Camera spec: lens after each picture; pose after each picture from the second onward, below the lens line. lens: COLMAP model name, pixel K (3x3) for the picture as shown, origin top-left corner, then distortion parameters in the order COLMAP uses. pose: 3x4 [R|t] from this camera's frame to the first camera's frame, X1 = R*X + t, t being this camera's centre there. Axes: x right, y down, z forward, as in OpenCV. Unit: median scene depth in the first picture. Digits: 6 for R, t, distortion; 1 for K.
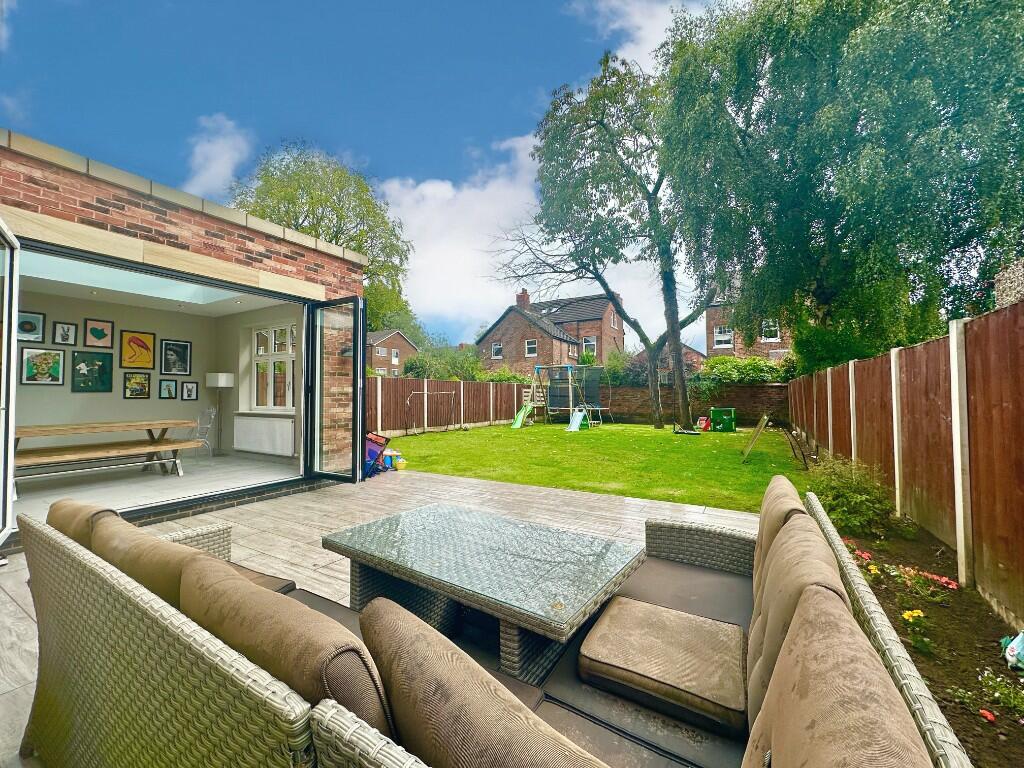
lens RADIAL K [[410.7, 0, 509.4], [0, 410.7, 383.3], [0, 0, 1]] dist [0.000596, 0.000152]
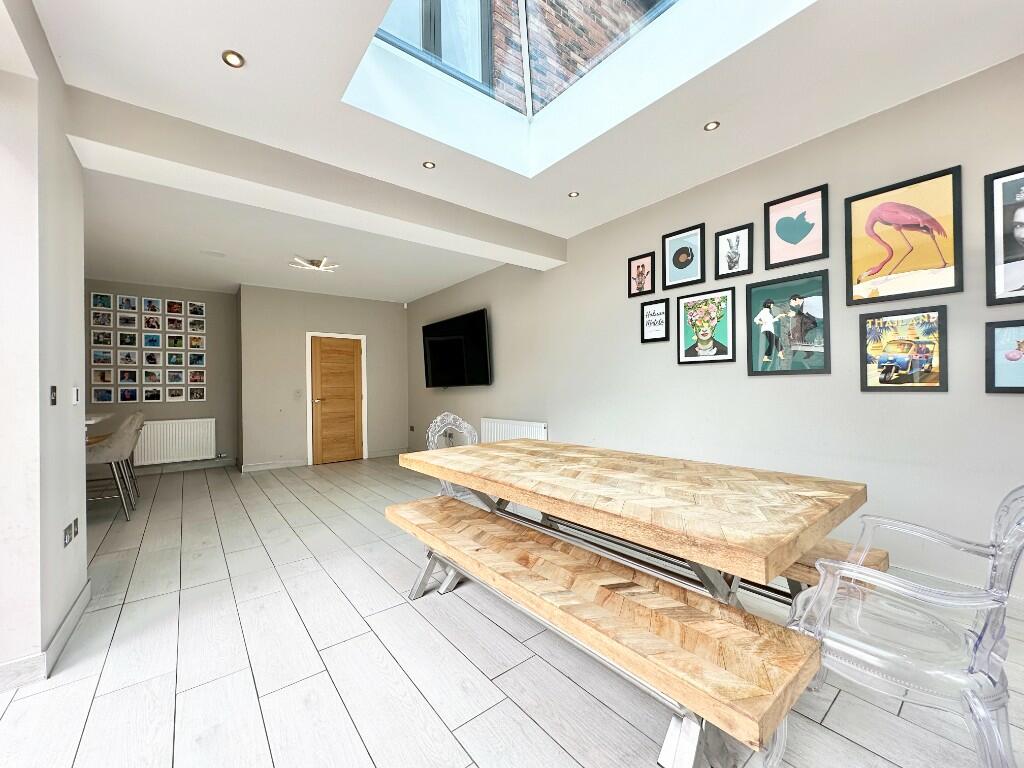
lens RADIAL K [[410.7, 0, 509.4], [0, 410.7, 383.3], [0, 0, 1]] dist [0.000596, 0.000152]
pose [[-0.357227, 0.000586, -0.934017, -0.505075], [0.041738, 0.999011, -0.015337, 0.023629], [0.933084, -0.044463, -0.356898, 0.845004]]
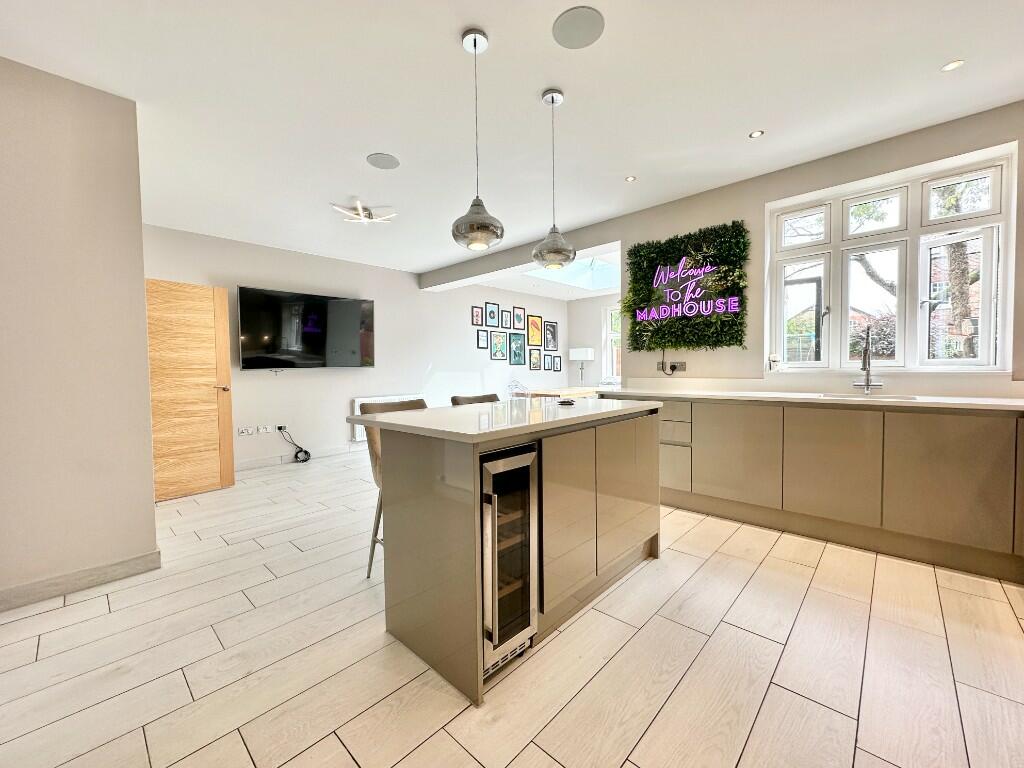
lens RADIAL K [[410.7, 0, 509.4], [0, 410.7, 383.3], [0, 0, 1]] dist [0.000596, 0.000152]
pose [[0.974397, -0.001972, -0.224827, -0.720184], [0.016733, 0.997824, 0.063769, -0.003779], [0.224212, -0.065899, 0.972310, -0.226051]]
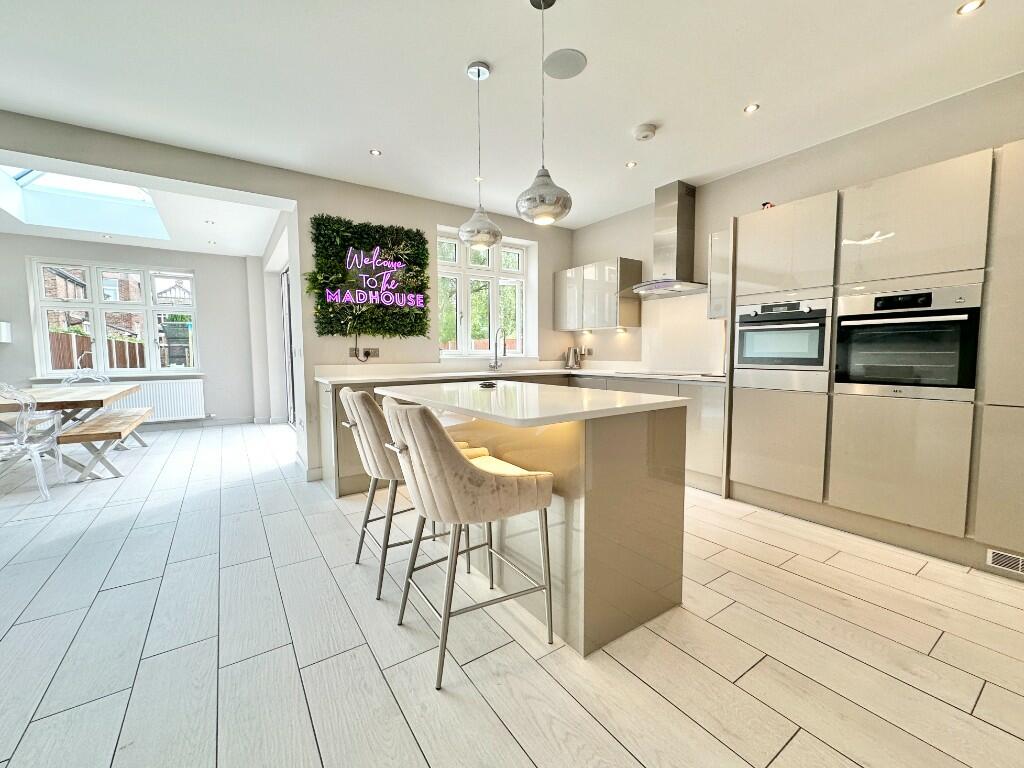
lens RADIAL K [[417.3, 0, 510.5], [0, 417.3, 383.2], [0, 0, 1]] dist [-0.001262, -0.000142]
pose [[0.427981, -0.066585, 0.901332, -1.057834], [-0.019062, 0.996396, 0.082660, 0.003333], [-0.903587, -0.052558, 0.425169, -0.055052]]
